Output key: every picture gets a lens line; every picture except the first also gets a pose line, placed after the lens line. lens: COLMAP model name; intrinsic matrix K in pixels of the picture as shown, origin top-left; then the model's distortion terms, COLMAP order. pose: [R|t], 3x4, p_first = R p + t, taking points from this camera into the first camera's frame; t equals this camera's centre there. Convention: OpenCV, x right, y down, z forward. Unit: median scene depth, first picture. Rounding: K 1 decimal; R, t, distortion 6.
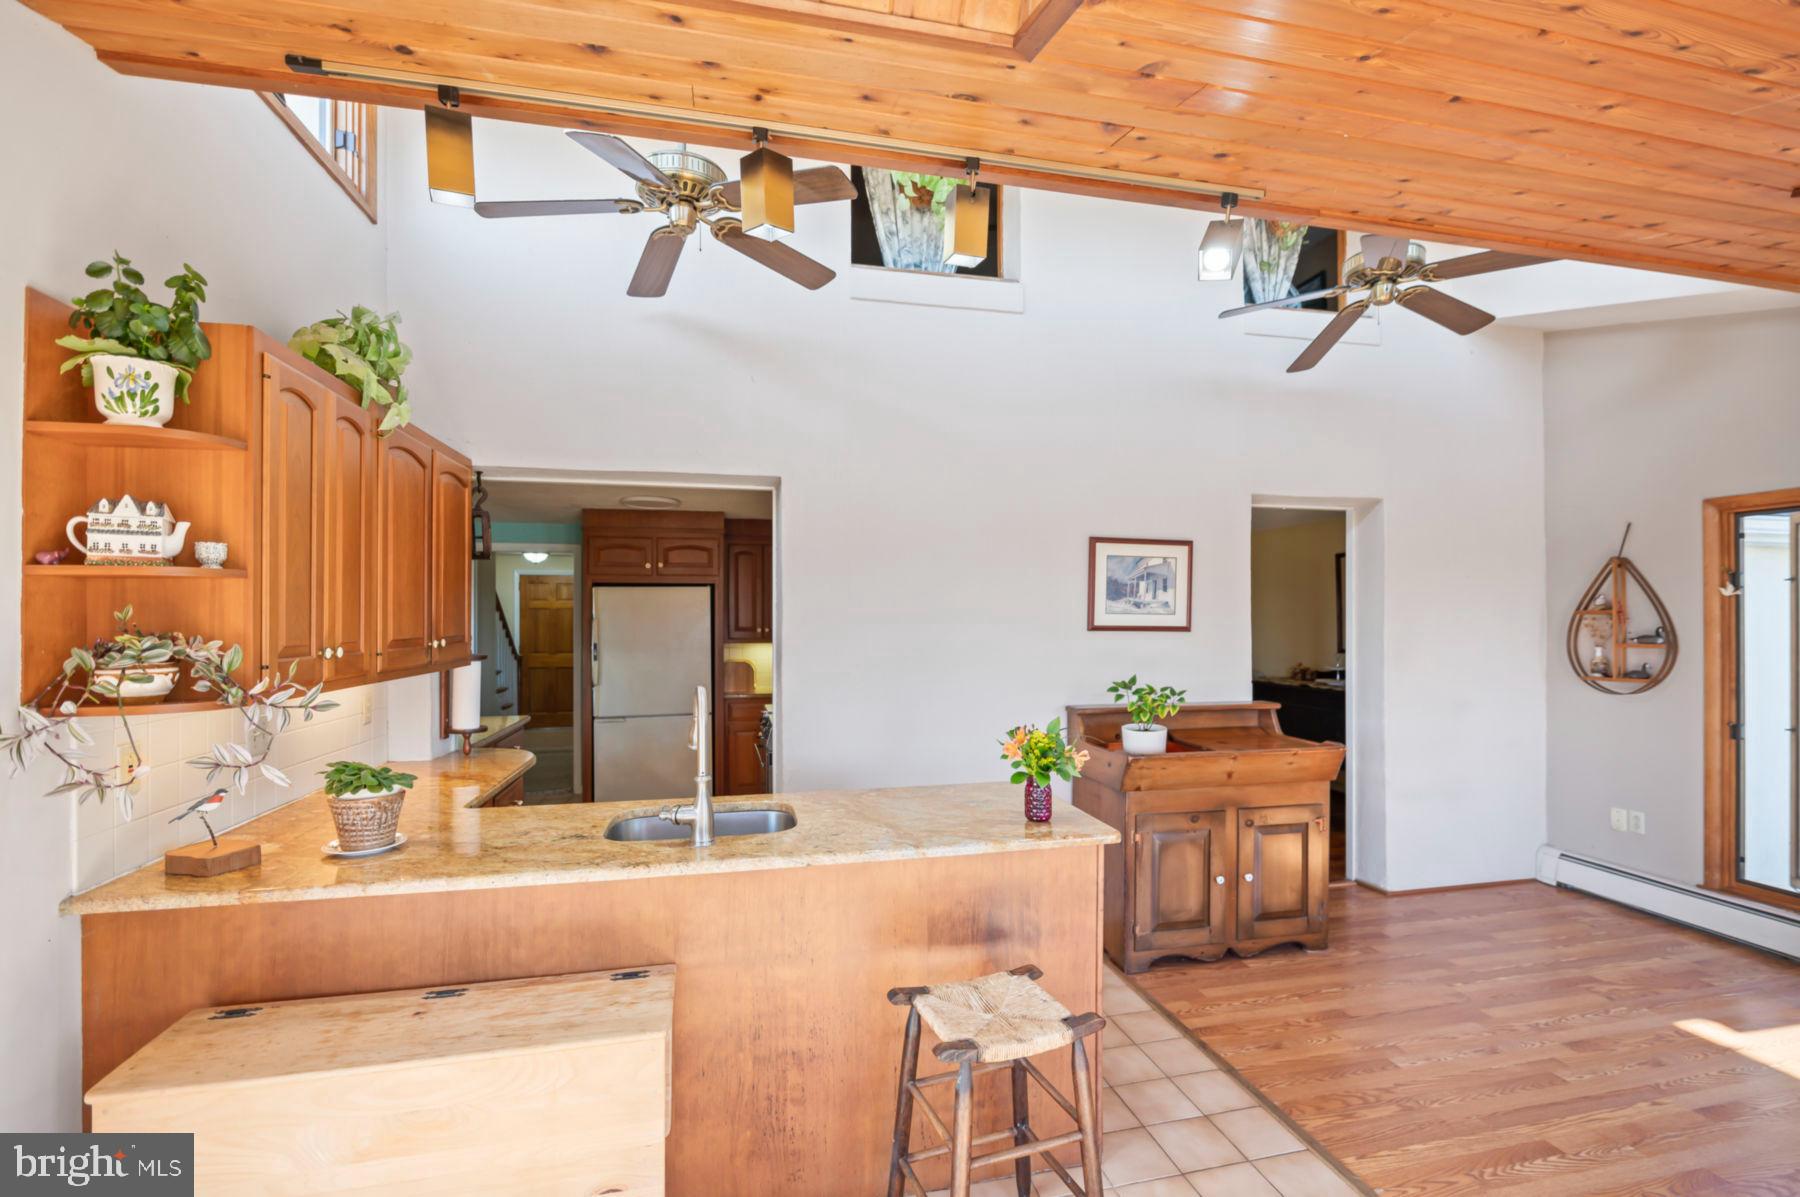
lens RADIAL K [[784.2, 0, 898.2], [0, 784.2, 626.6], [0, 0, 1]] dist [-0.001043, -0.000304]
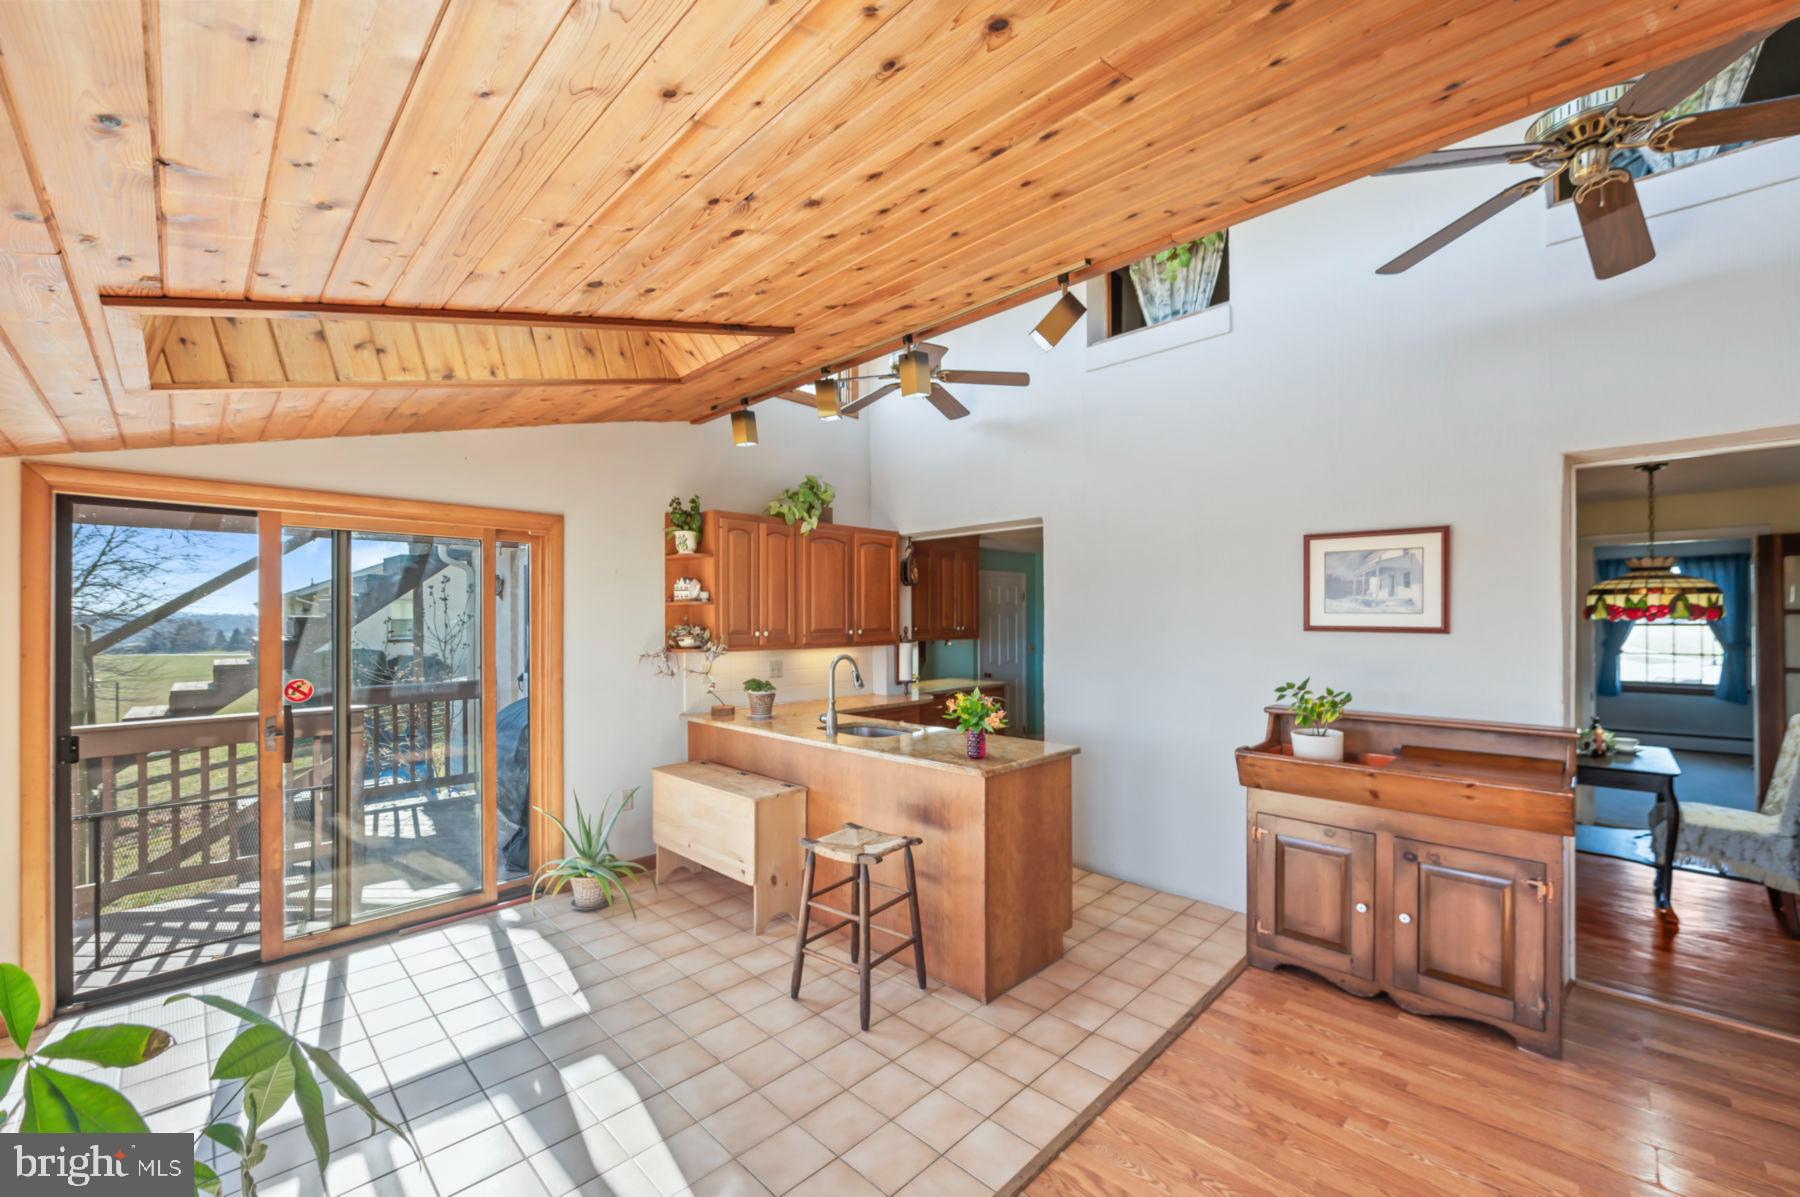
lens RADIAL K [[716.6, 0, 909.7], [0, 716.6, 617.4], [0, 0, 1]] dist [-0.000809, -0.000181]
pose [[0.549561, 0.000300, -0.835453, 0.791573], [-0.004992, 0.999983, -0.002925, -0.006695], [0.835439, 0.005778, 0.549553, 0.105301]]
